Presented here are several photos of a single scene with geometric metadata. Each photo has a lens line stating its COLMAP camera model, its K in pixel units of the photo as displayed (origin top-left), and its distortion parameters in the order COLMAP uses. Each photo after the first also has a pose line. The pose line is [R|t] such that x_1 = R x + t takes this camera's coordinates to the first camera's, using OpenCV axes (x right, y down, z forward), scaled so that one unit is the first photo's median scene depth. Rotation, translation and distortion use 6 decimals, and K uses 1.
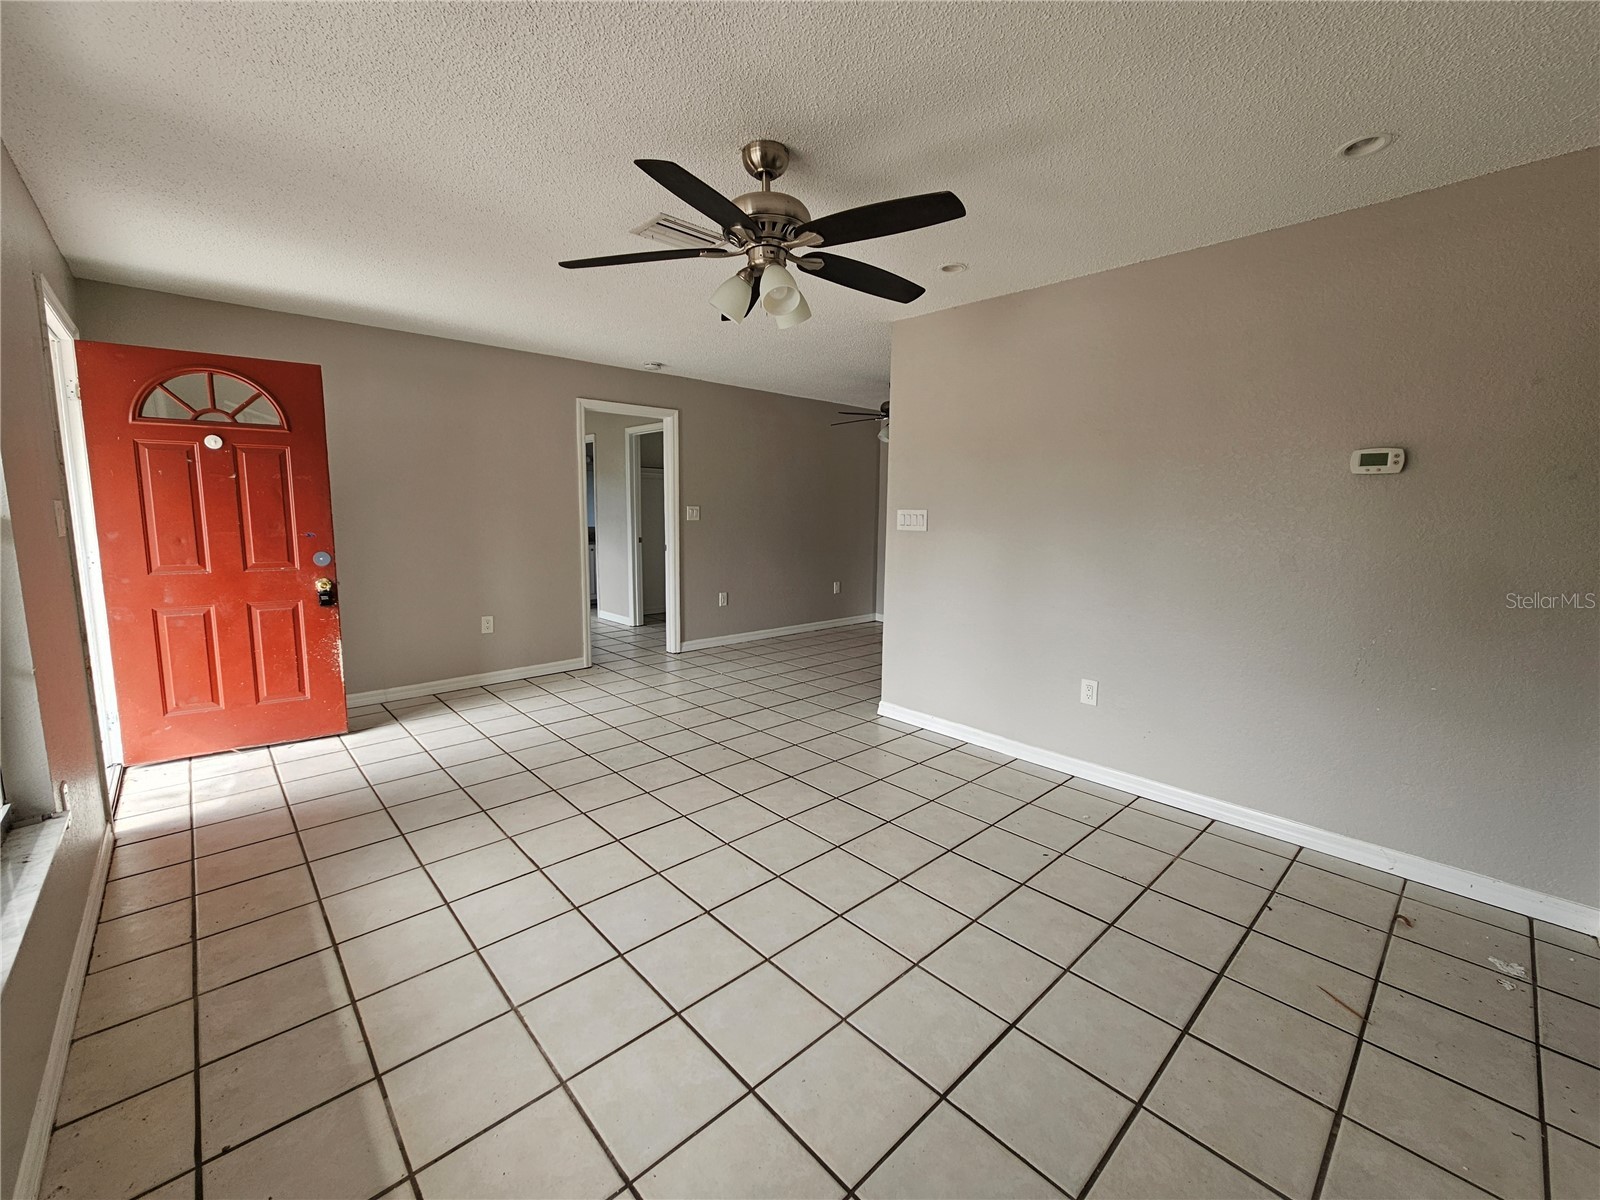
lens RADIAL K [[655.7, 0, 803.0], [0, 655.7, 595.6], [0, 0, 1]] dist [-0.003881, 0.000834]
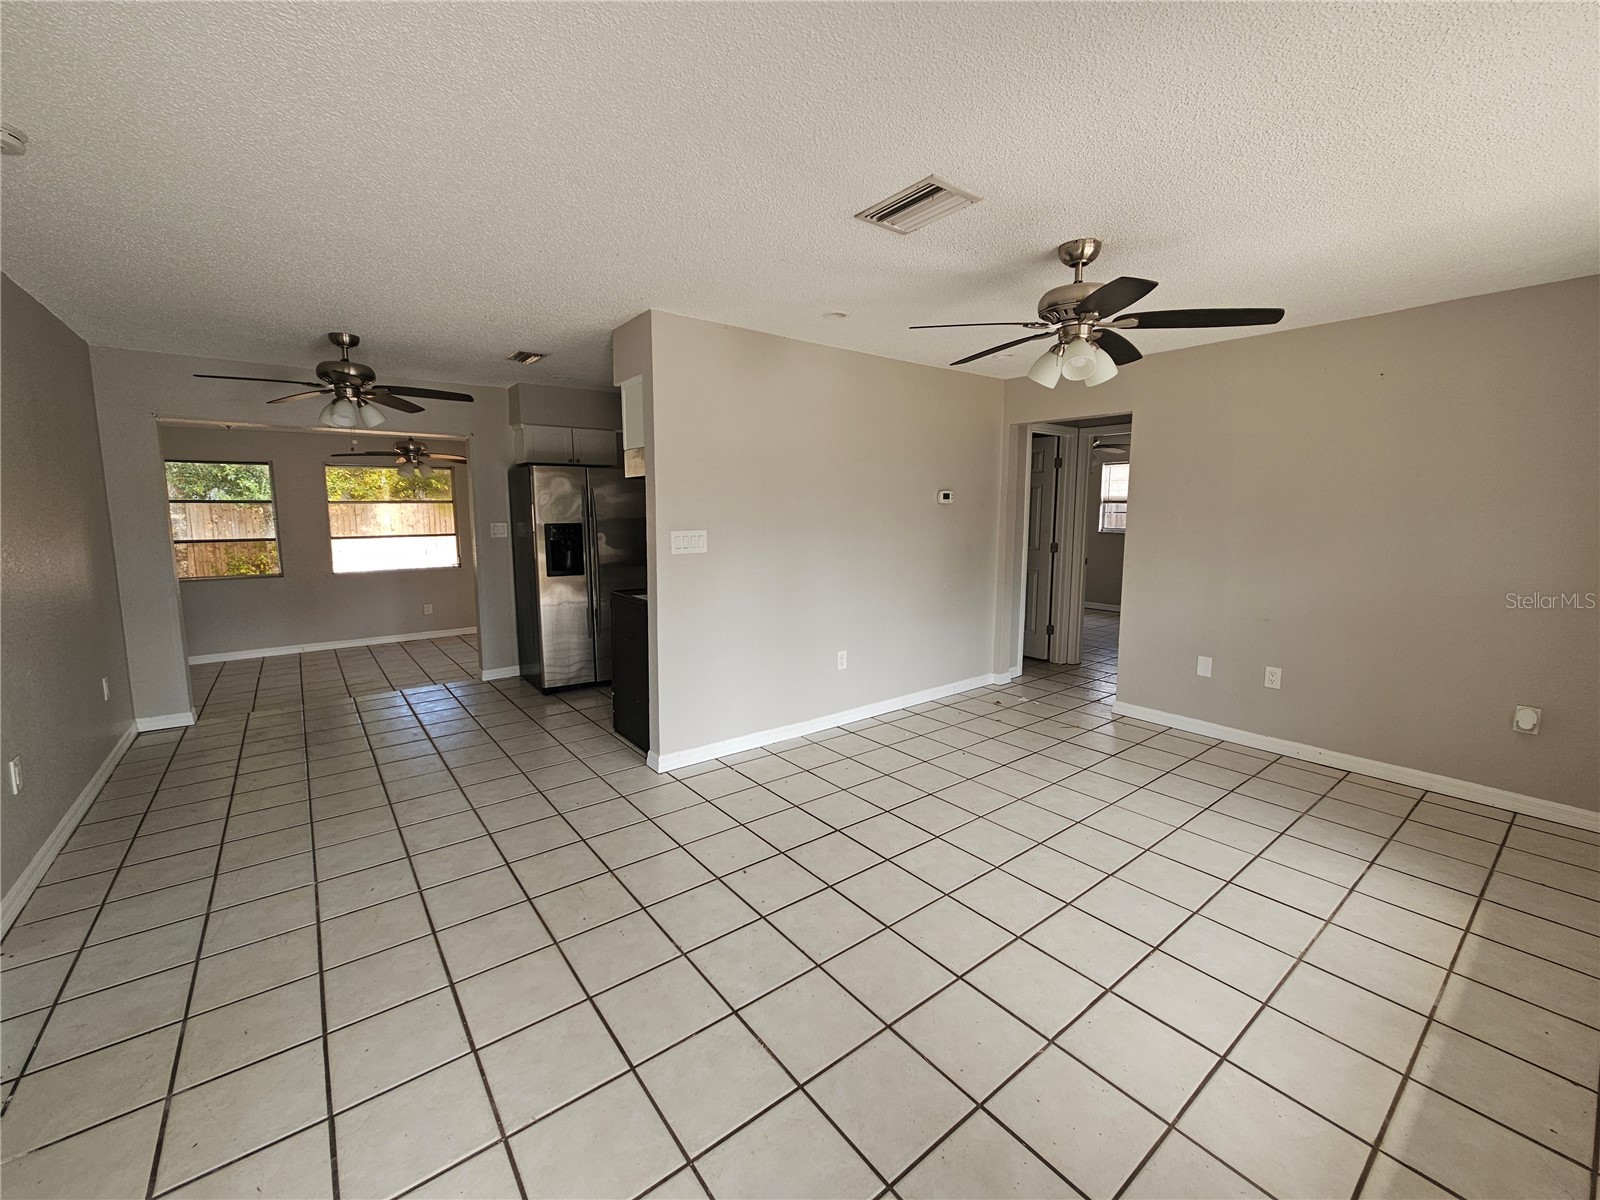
lens RADIAL K [[655.7, 0, 803.7], [0, 655.7, 594.7], [0, 0, 1]] dist [-0.003881, 0.000834]
pose [[0.086623, -0.140032, 0.986351, -0.995738], [0.137547, 0.982271, 0.127373, -0.188777], [-0.986700, 0.124636, 0.104349, 1.043366]]
